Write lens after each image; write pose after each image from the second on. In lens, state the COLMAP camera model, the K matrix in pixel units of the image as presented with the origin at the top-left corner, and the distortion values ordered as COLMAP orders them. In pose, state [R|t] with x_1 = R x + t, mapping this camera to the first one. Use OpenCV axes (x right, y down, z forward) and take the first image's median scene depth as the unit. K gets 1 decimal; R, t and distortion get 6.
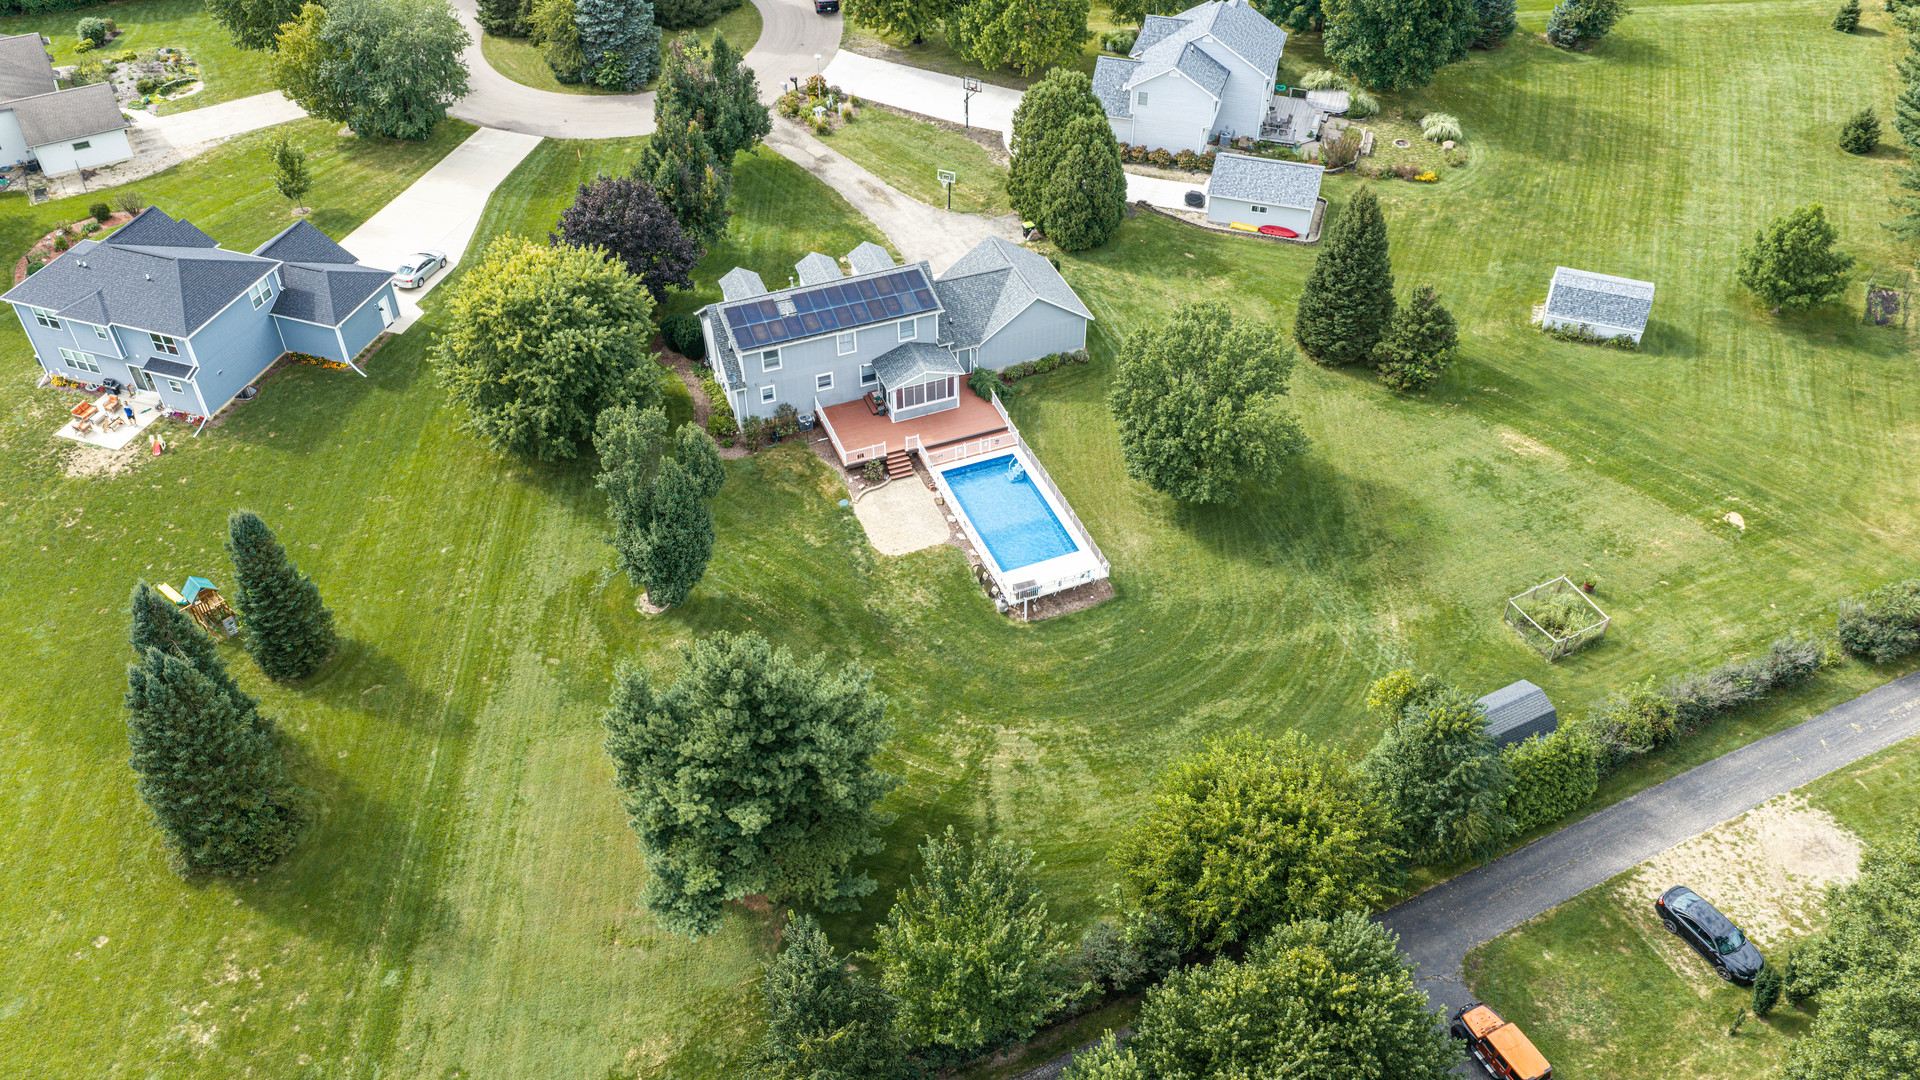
lens RADIAL K [[1562.7, 0, 960.0], [0, 1562.7, 540.0], [0, 0, 1]] dist [0.013530, -0.012285]
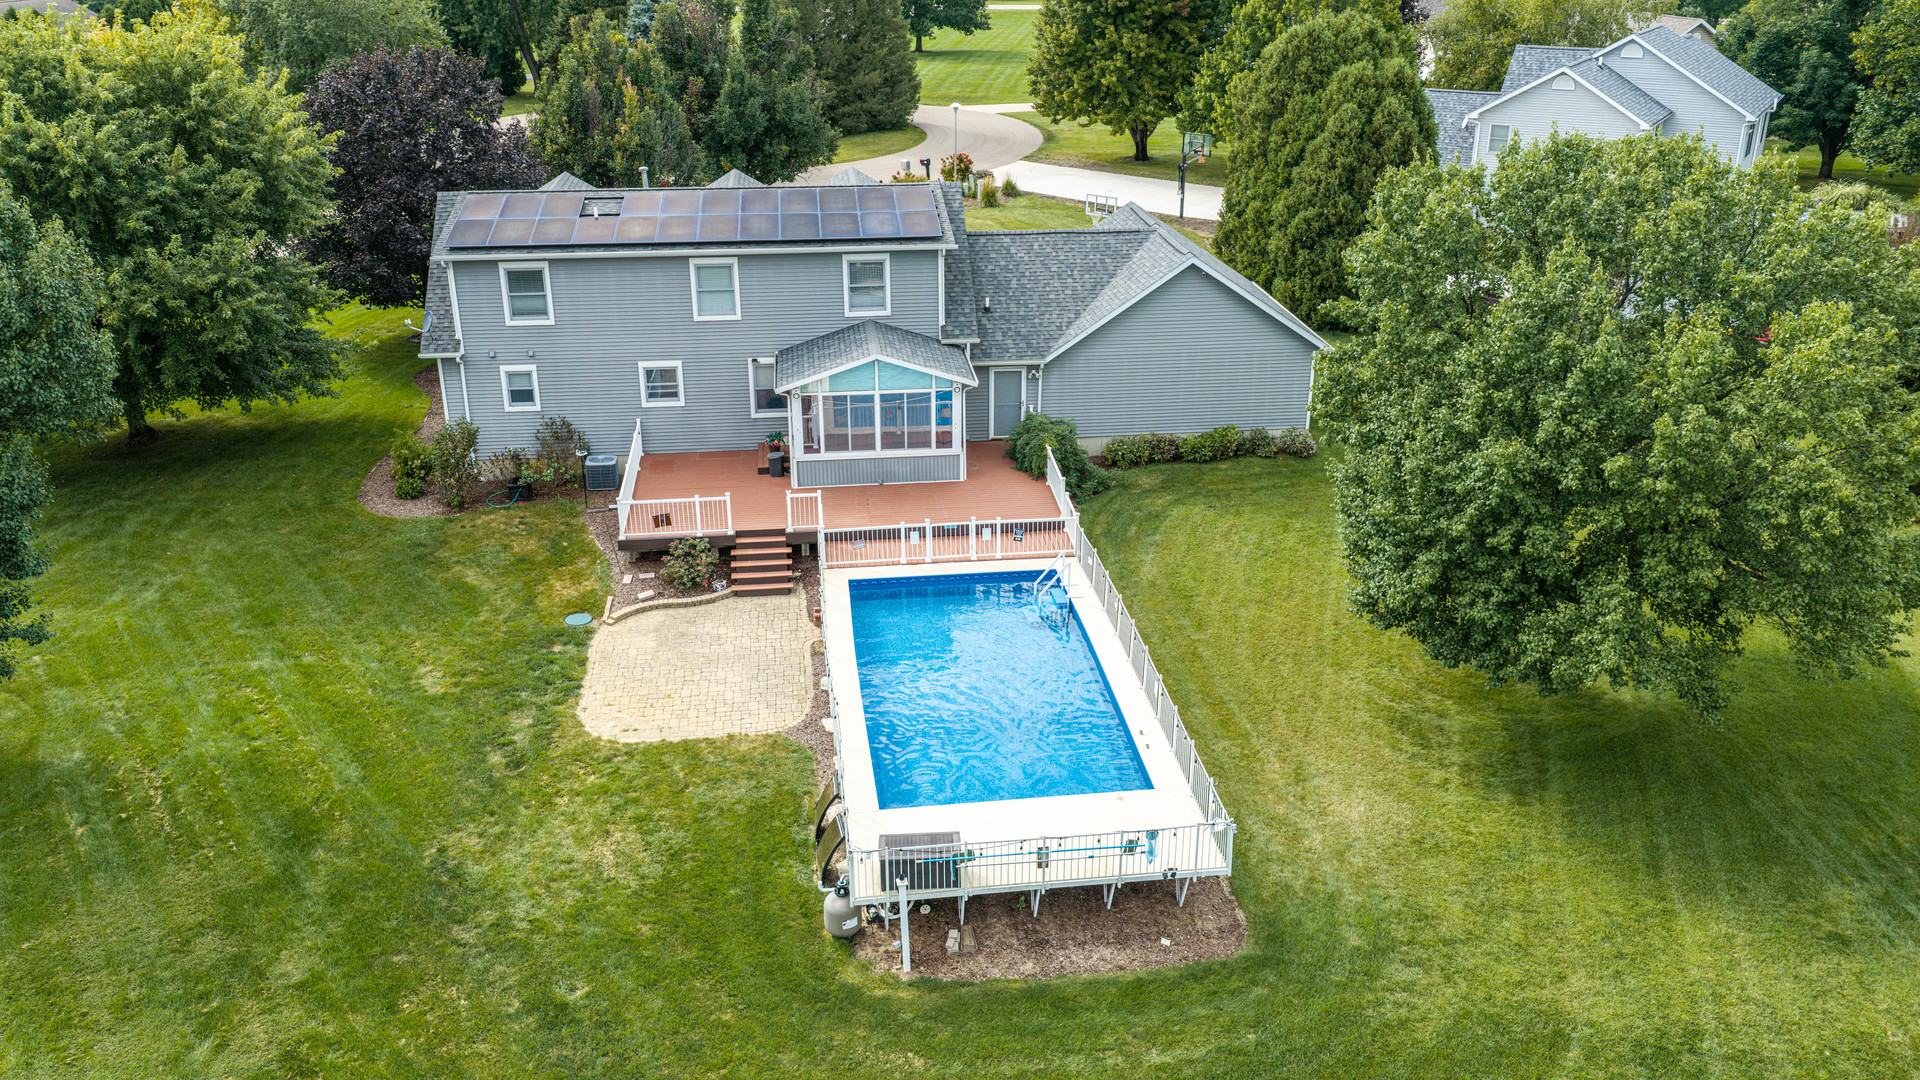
lens RADIAL K [[1562.7, 0, 960.0], [0, 1562.7, 540.0], [0, 0, 1]] dist [0.013530, -0.012285]
pose [[0.966506, 0.100392, -0.236192, 0.103468], [-0.172663, 0.935250, -0.309022, 0.059888], [0.189876, 0.339453, 0.921259, 0.676143]]
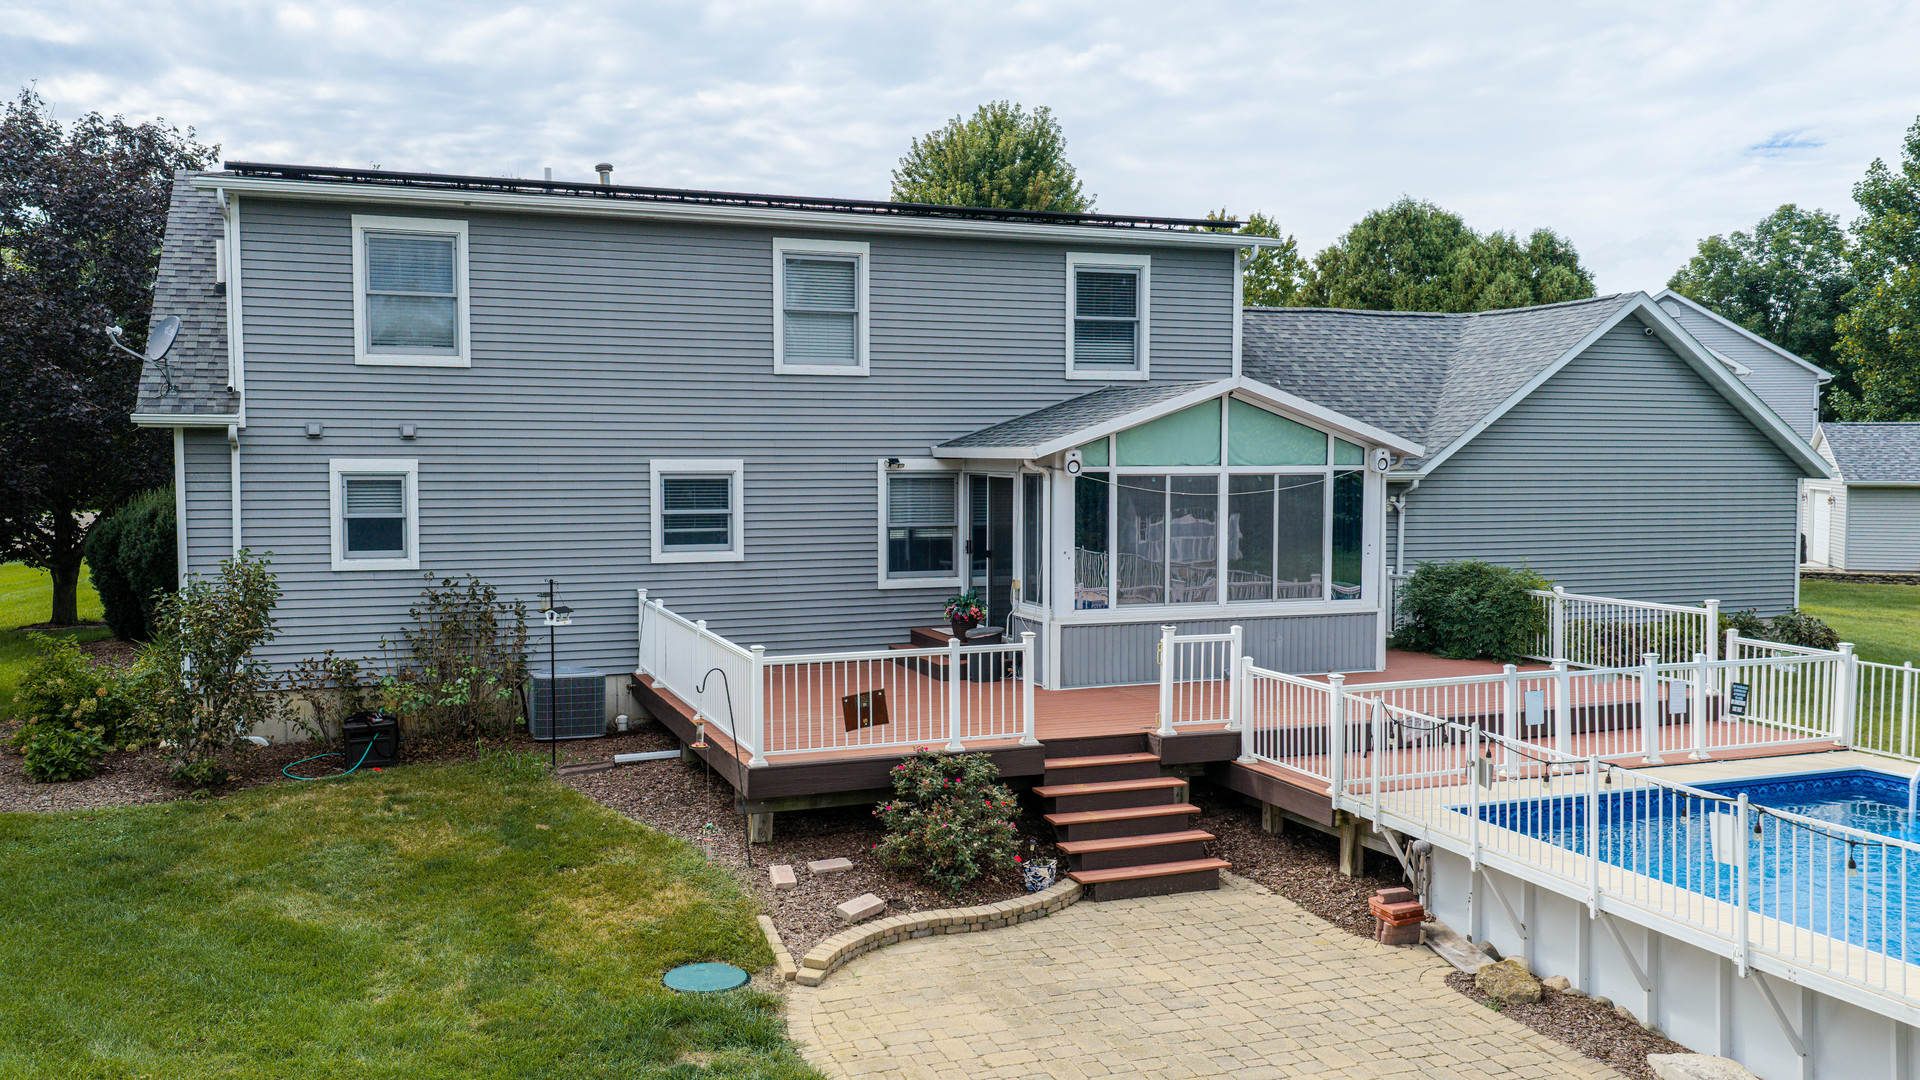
lens RADIAL K [[1562.7, 0, 960.0], [0, 1562.7, 540.0], [0, 0, 1]] dist [0.013530, -0.012285]
pose [[0.999964, 0.005246, -0.006741, -0.055501], [-0.008312, 0.779669, -0.626136, 0.025186], [0.001971, 0.626170, 0.779684, 0.902666]]
